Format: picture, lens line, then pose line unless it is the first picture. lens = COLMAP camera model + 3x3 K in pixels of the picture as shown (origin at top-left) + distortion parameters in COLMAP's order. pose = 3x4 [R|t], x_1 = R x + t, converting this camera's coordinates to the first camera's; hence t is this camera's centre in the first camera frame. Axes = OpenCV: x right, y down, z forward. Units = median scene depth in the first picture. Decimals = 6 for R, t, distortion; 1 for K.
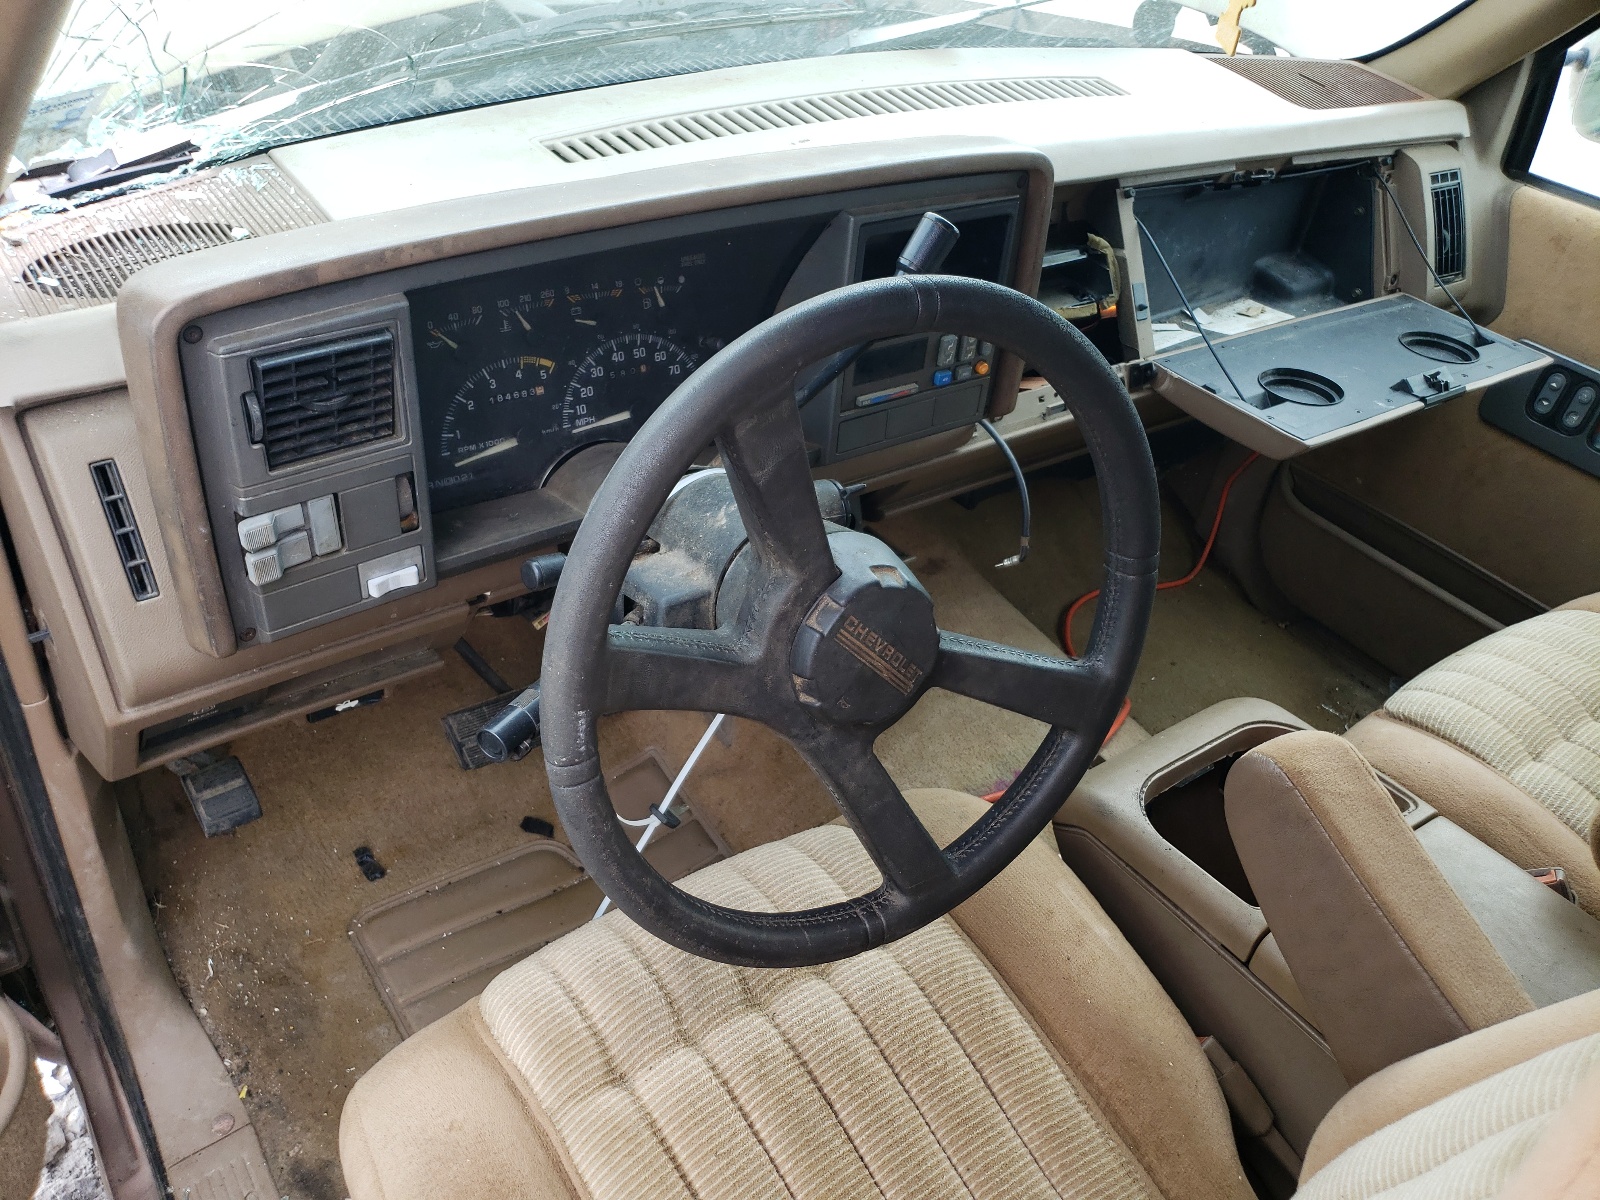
lens RADIAL K [[1252.2, 0, 800.0], [0, 1252.2, 600.0], [0, 0, 1]] dist [0.050780, -0.000333]
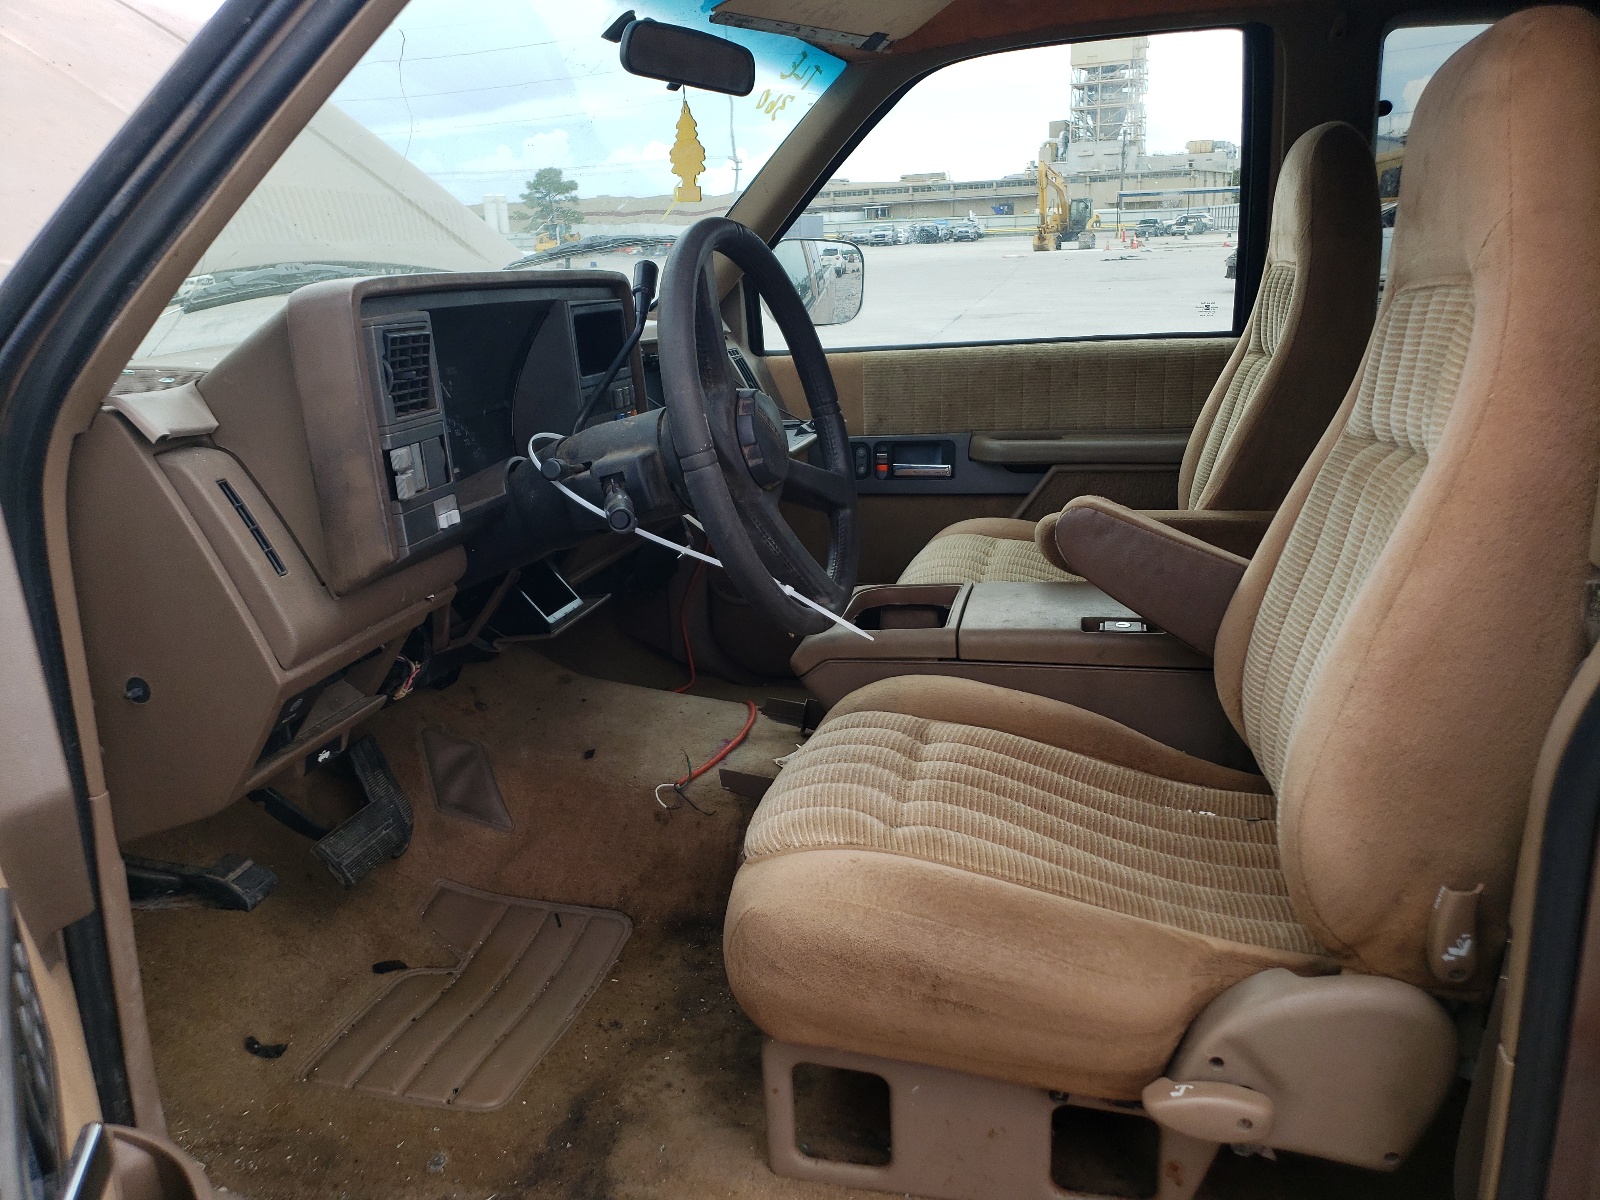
lens RADIAL K [[1252.2, 0, 800.0], [0, 1252.2, 600.0], [0, 0, 1]] dist [0.050780, -0.000333]
pose [[0.731469, -0.283902, 0.619962, -0.748088], [0.494844, 0.846546, -0.196185, 0.424038], [-0.469129, 0.450288, 0.759709, -0.159527]]
